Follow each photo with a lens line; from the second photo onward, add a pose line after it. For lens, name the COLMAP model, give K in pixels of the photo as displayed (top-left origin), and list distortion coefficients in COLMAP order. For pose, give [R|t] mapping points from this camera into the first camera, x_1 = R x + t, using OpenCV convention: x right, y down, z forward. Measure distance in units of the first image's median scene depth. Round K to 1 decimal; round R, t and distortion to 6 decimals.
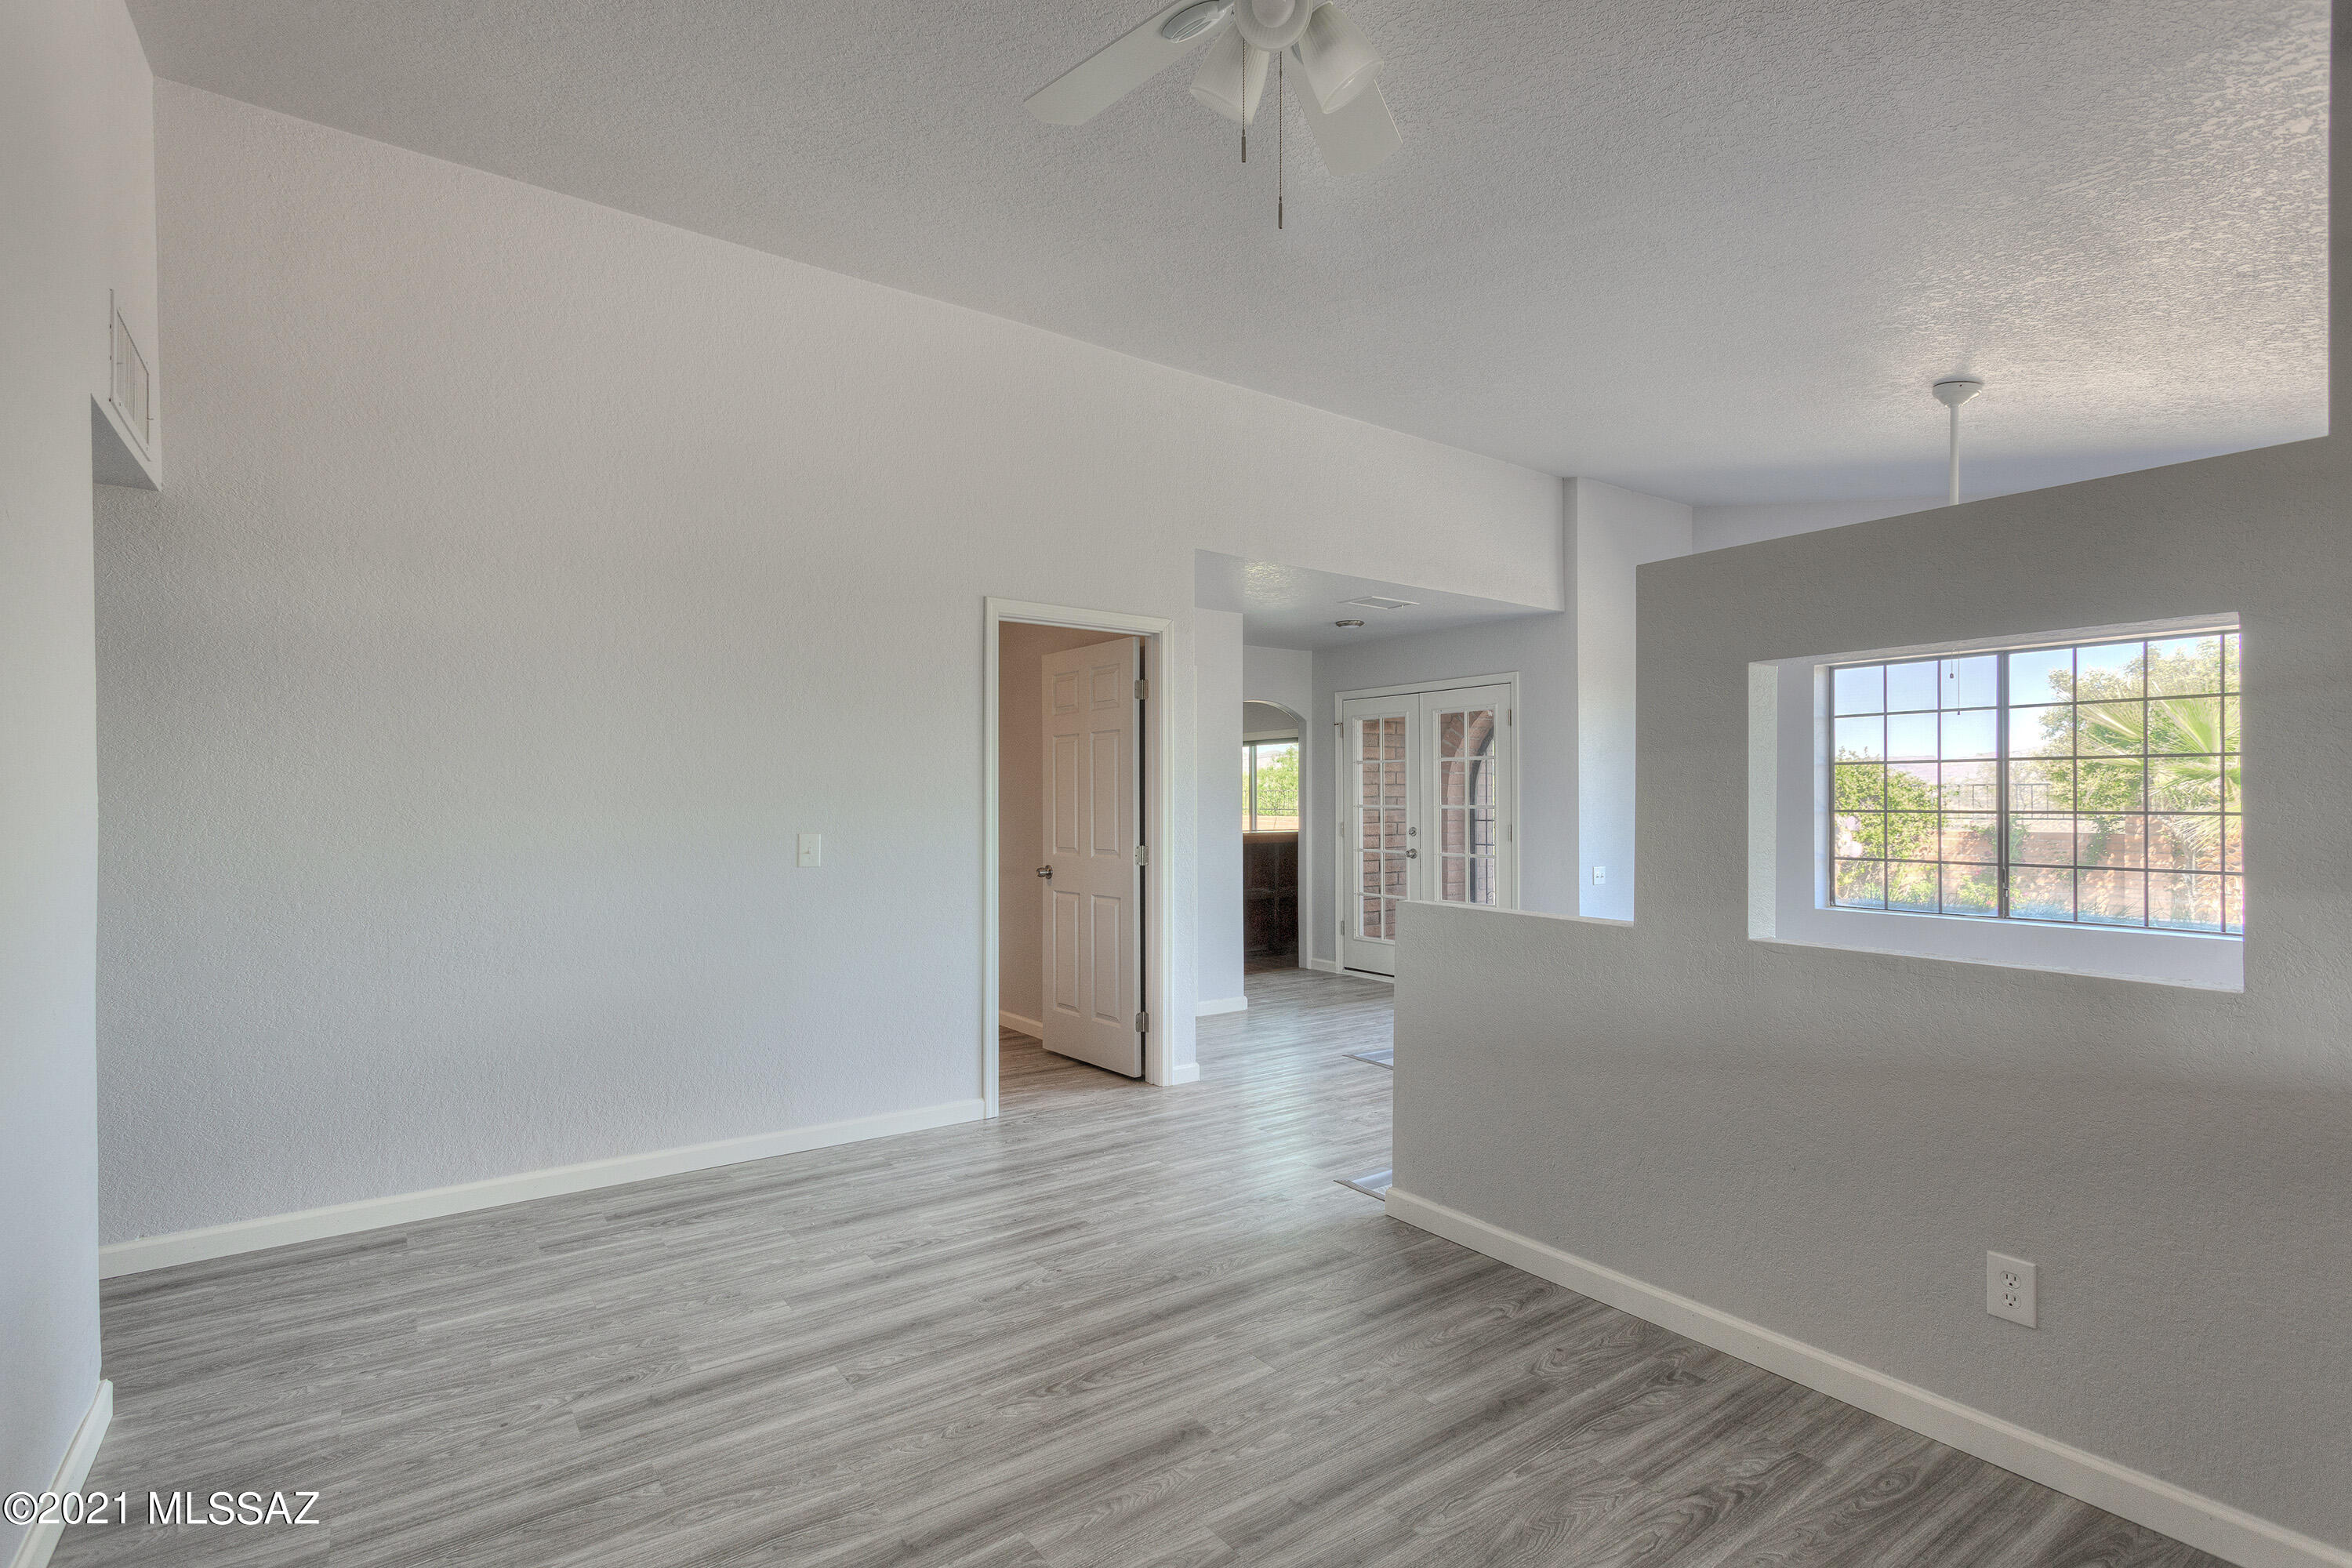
lens RADIAL K [[1128.9, 0, 1179.2], [0, 1128.9, 790.6], [0, 0, 1]] dist [0.002701, 0.000563]
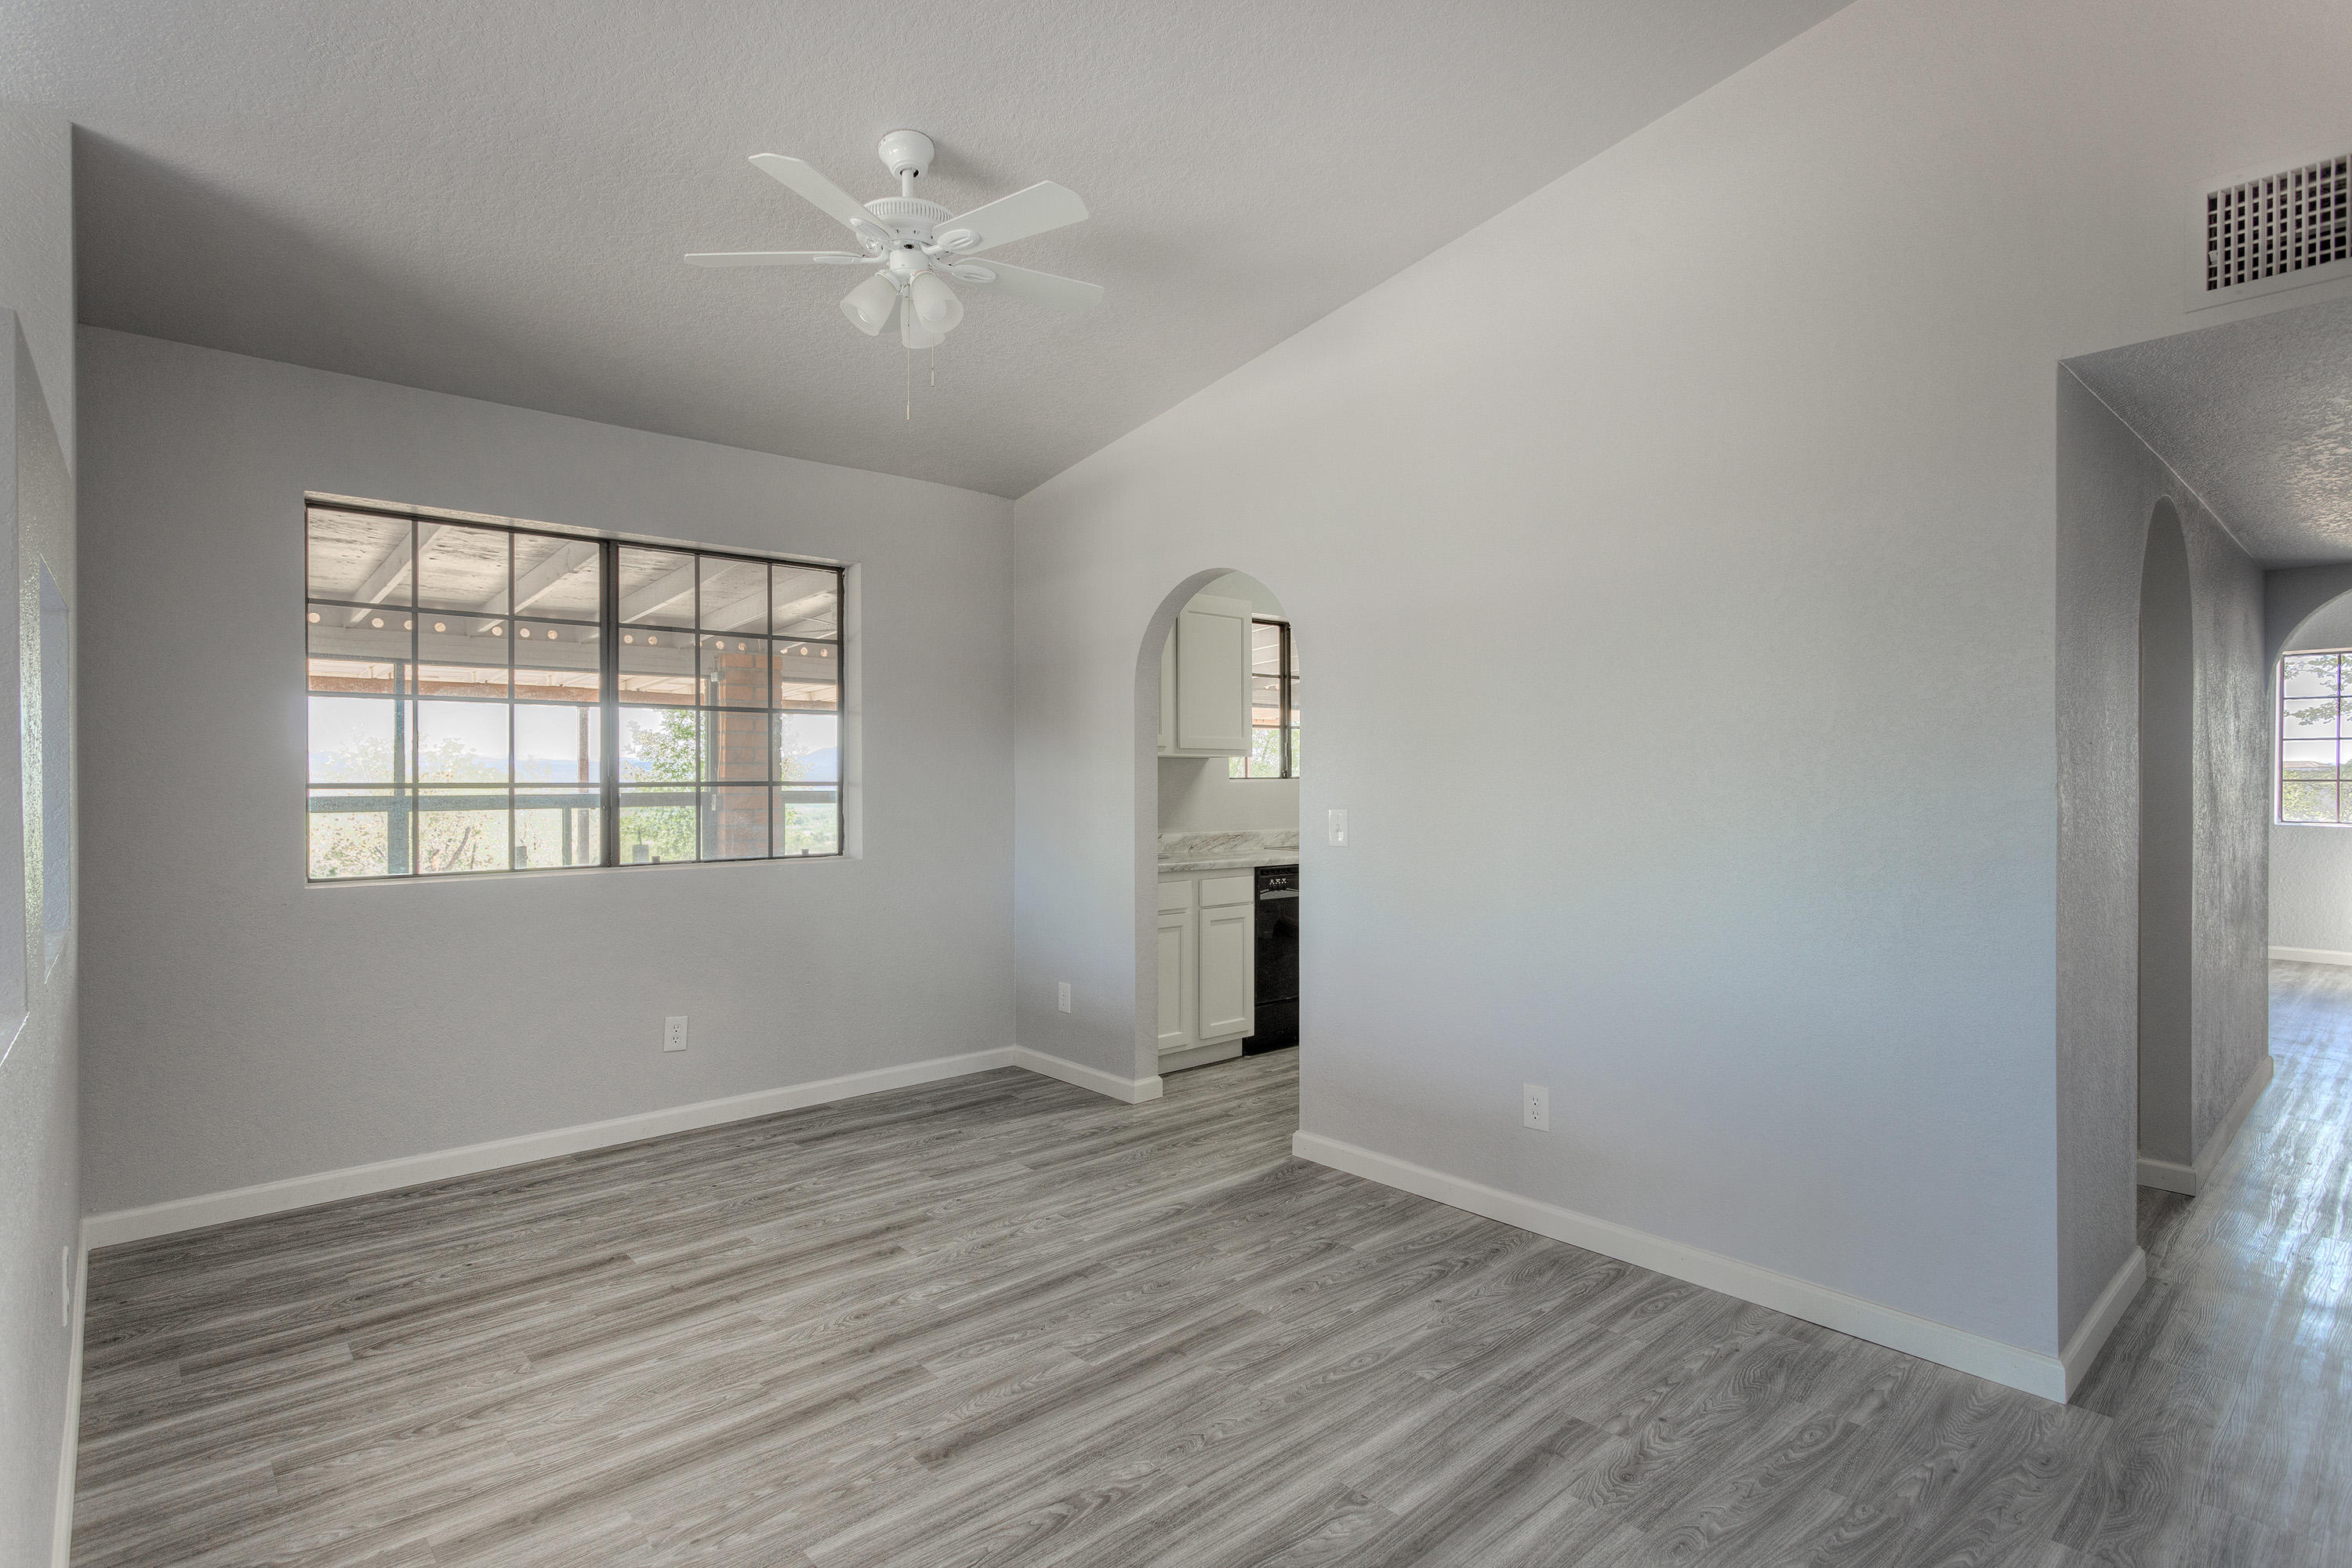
lens RADIAL K [[1149.0, 0, 1172.1], [0, 1149.0, 786.2], [0, 0, 1]] dist [-0.000437, -0.000153]
pose [[-0.993971, 0.000755, -0.109644, -0.075908], [0.000966, 0.999998, -0.001871, 0.023612], [0.109642, -0.001966, -0.993969, 1.927505]]
